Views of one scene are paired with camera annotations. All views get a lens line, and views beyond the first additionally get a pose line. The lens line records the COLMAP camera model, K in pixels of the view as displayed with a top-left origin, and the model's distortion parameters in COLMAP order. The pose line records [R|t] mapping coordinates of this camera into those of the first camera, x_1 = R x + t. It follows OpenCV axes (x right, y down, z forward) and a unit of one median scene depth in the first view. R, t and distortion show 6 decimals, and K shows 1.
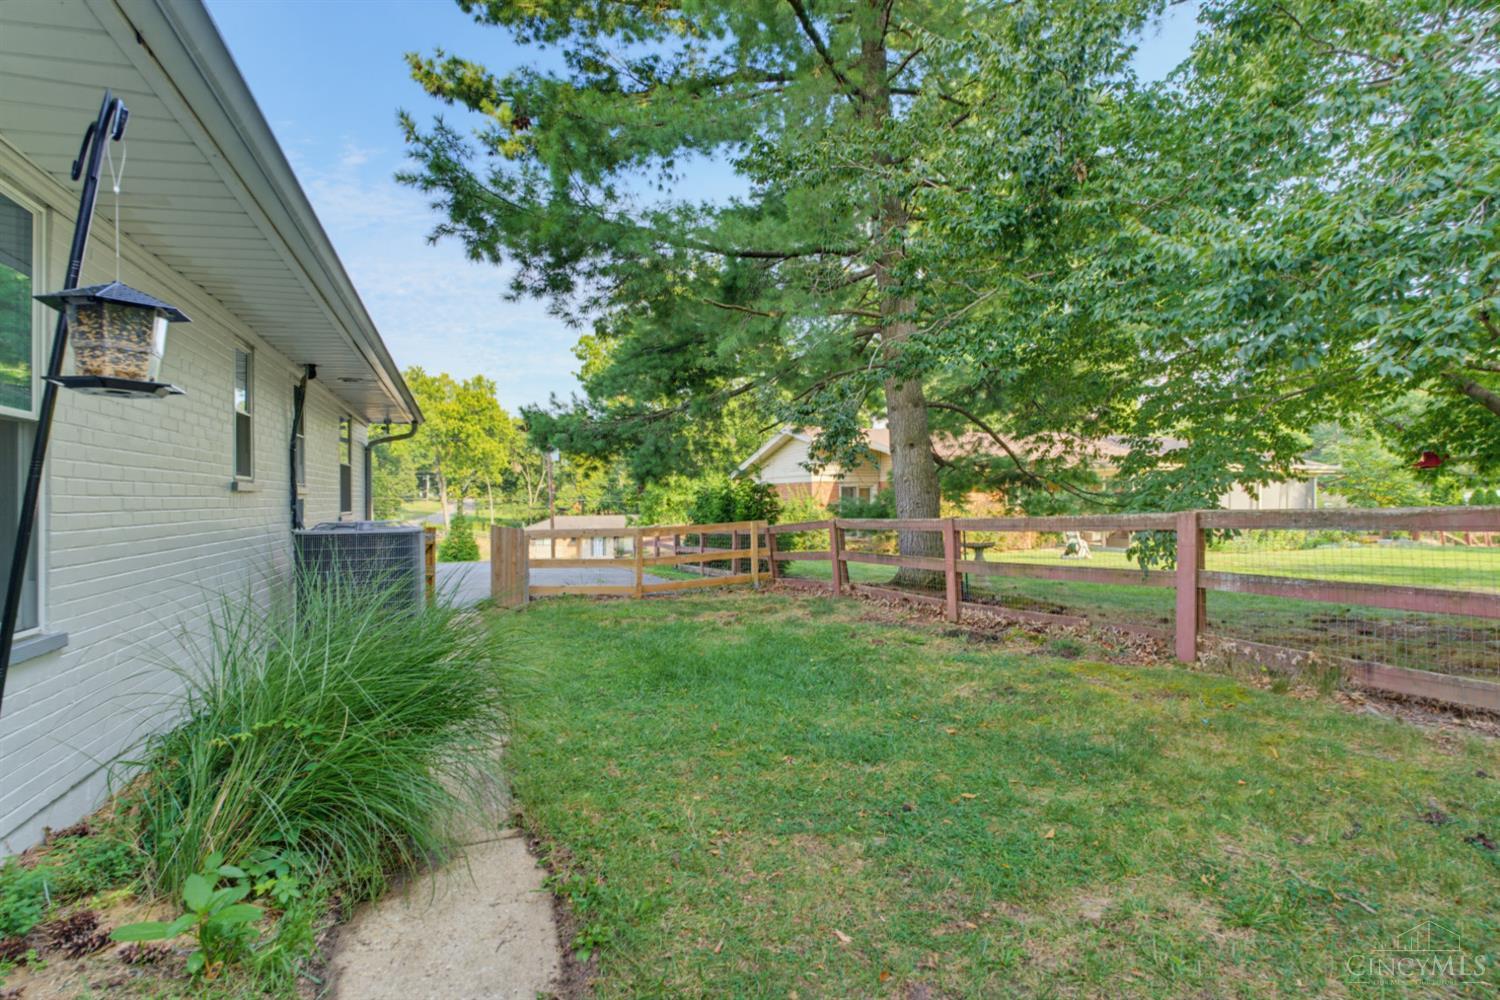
lens RADIAL K [[702.4, 0, 750.0], [0, 702.4, 500.0], [0, 0, 1]] dist [-0.002943, -0.000064]
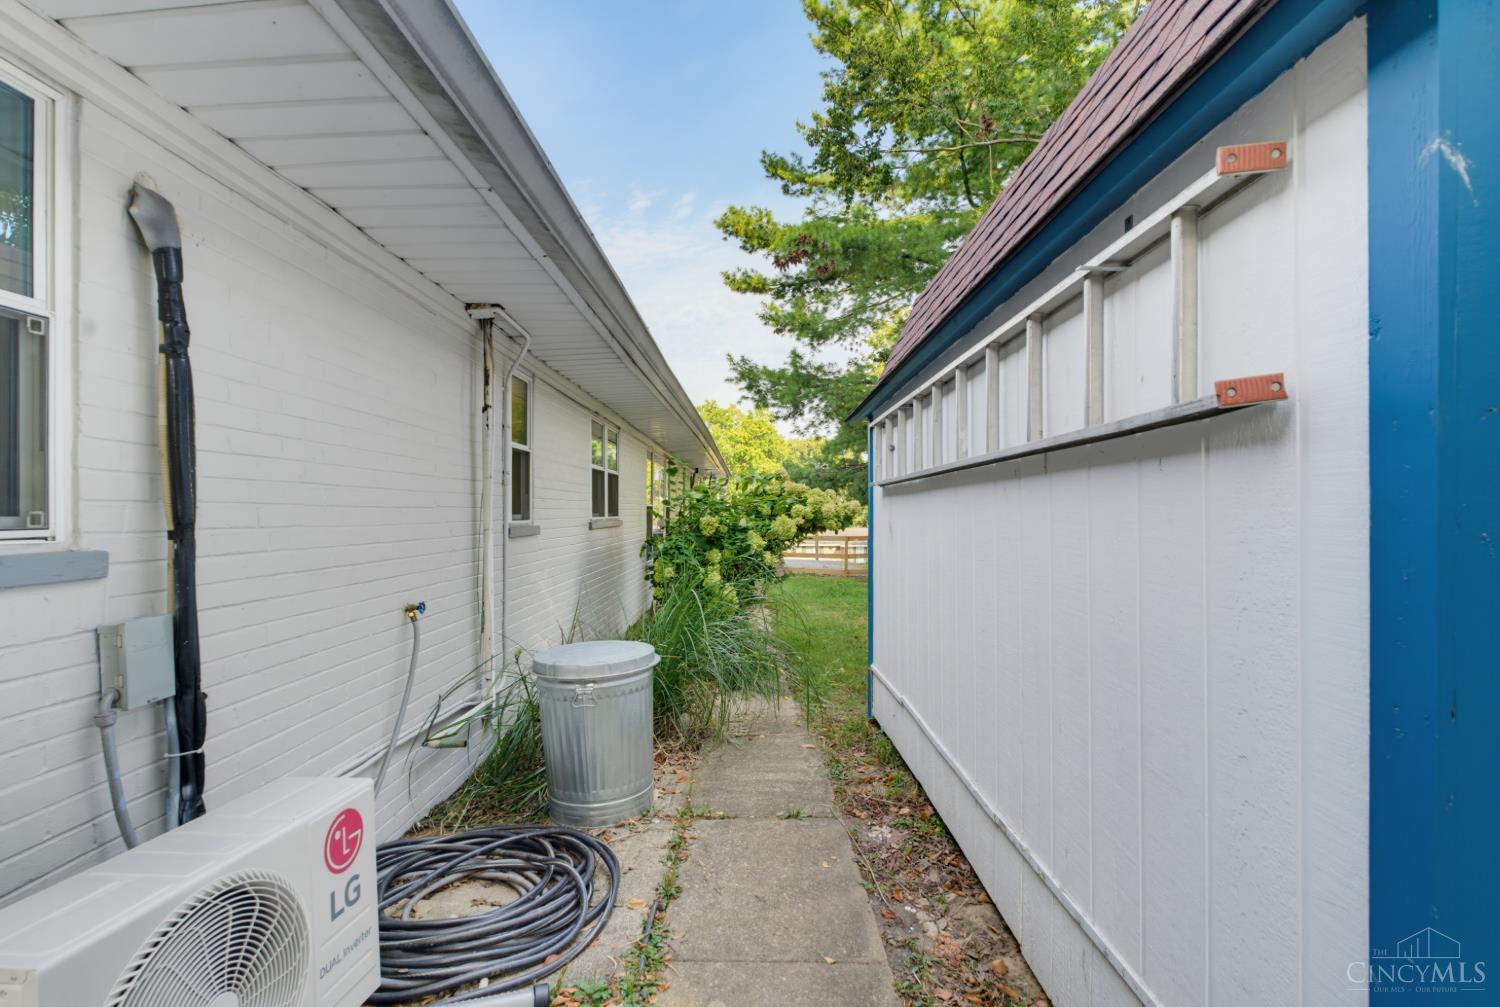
lens RADIAL K [[702.4, 0, 750.0], [0, 702.4, 503.5], [0, 0, 1]] dist [-0.002943, -0.000064]
pose [[0.927552, -0.002861, -0.373683, 0.263140], [-0.001473, 0.999935, -0.011311, -0.019832], [0.373691, 0.011042, 0.927488, -0.674086]]
